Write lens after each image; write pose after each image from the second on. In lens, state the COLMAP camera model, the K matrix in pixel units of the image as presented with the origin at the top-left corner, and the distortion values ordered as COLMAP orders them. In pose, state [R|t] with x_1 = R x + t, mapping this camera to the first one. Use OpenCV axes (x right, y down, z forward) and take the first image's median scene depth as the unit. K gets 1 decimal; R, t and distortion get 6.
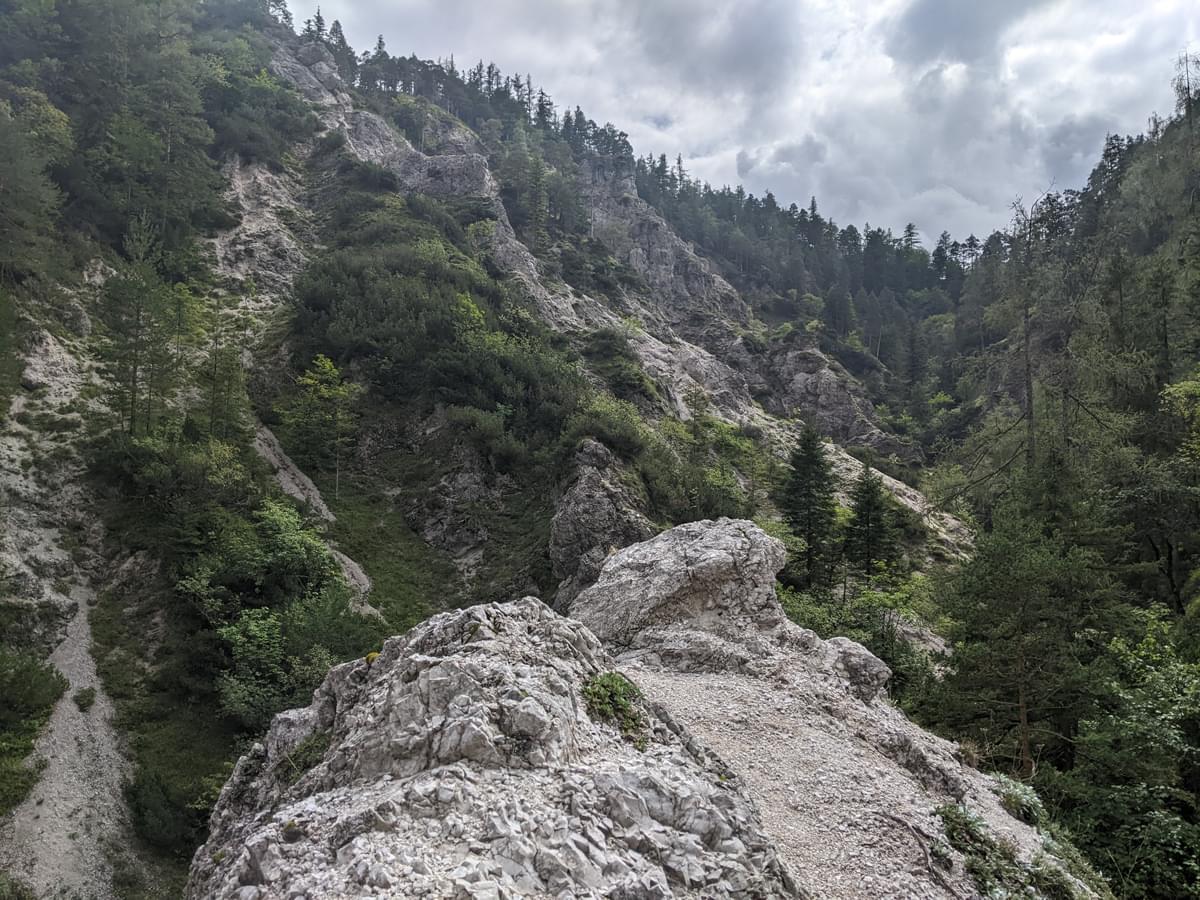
lens RADIAL K [[968.1, 0, 600.0], [0, 968.1, 450.0], [0, 0, 1]] dist [0.109983, -0.000382]
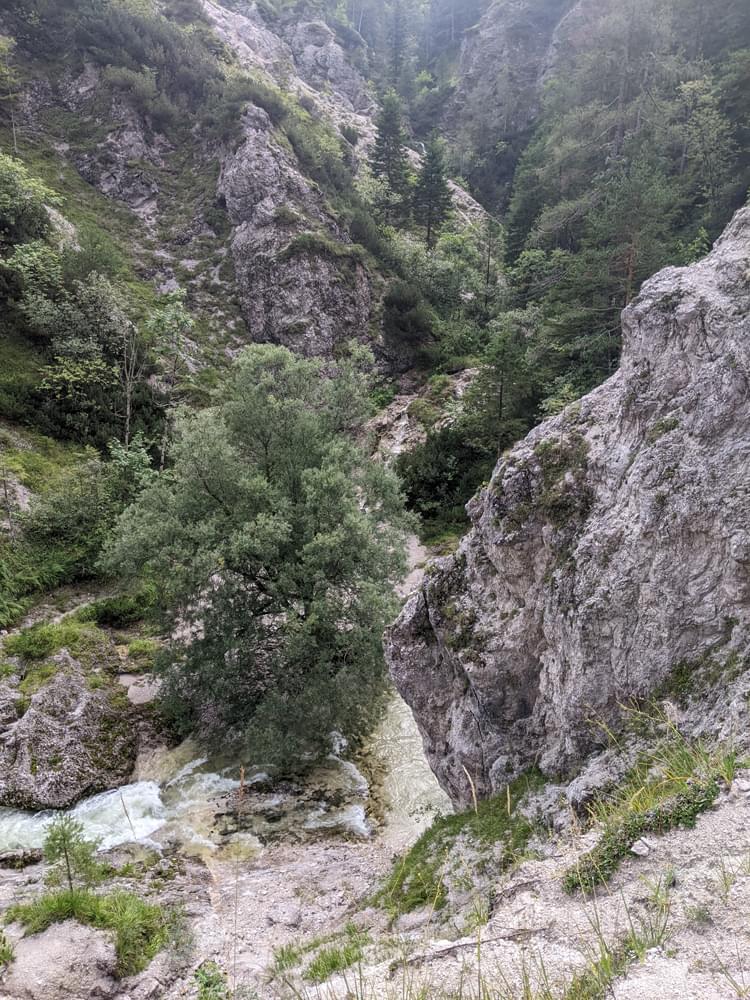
lens RADIAL K [[771.8, 0, 375.0], [0, 771.8, 500.0], [0, 0, 1]] dist [0.066368, -0.101981]
pose [[0.952006, -0.103026, 0.288219, -0.172942], [-0.033845, 0.900440, 0.433661, 0.005819], [-0.304203, -0.422603, 0.853737, -0.089013]]
